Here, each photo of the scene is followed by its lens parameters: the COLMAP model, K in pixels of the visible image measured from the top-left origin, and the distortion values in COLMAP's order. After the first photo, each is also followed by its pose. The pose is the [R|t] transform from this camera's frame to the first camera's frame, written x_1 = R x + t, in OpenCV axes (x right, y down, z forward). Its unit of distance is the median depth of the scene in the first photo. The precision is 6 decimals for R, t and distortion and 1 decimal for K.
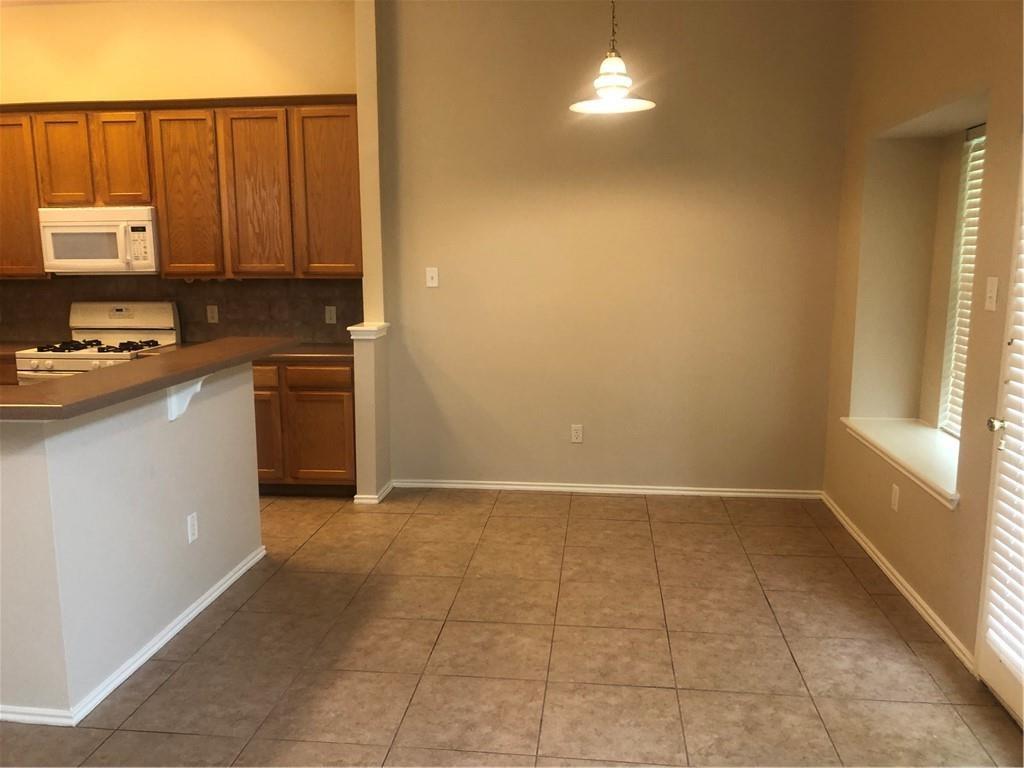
lens RADIAL K [[842.2, 0, 510.7], [0, 842.2, 384.4], [0, 0, 1]] dist [0.000089, 0.010022]
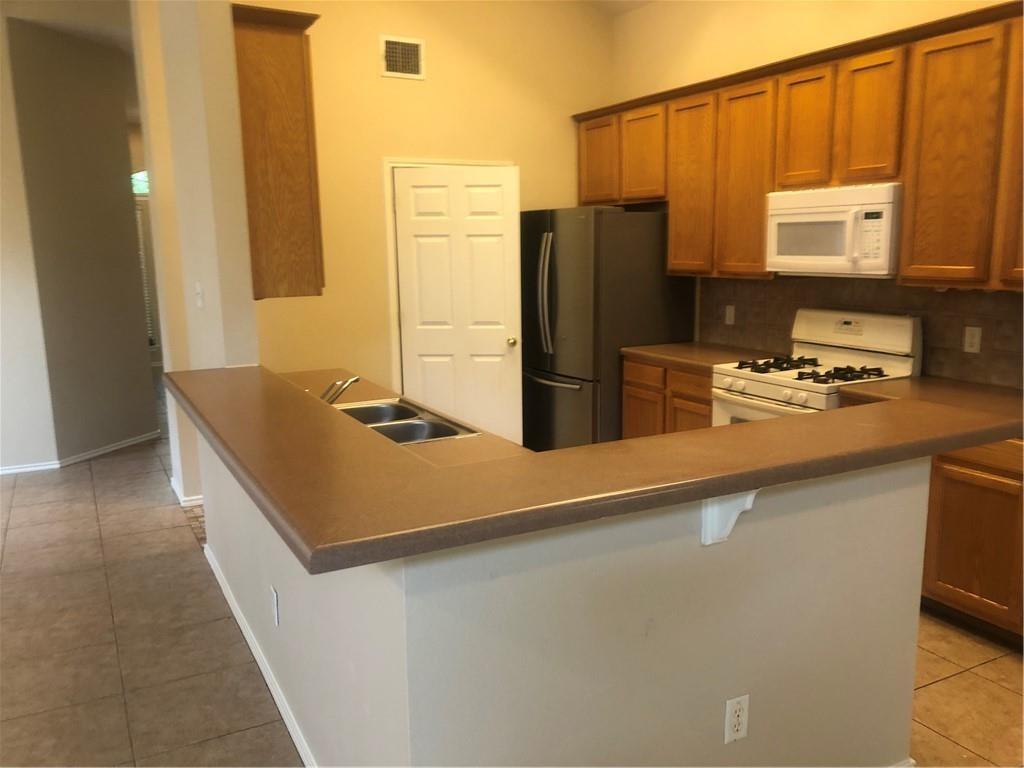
lens RADIAL K [[842.2, 0, 510.3], [0, 842.2, 390.1], [0, 0, 1]] dist [0.000089, 0.010022]
pose [[0.566932, 0.143238, -0.811215, -0.012402], [-0.125847, 0.988267, 0.086550, -0.059573], [0.814095, 0.053021, 0.578307, 0.336915]]
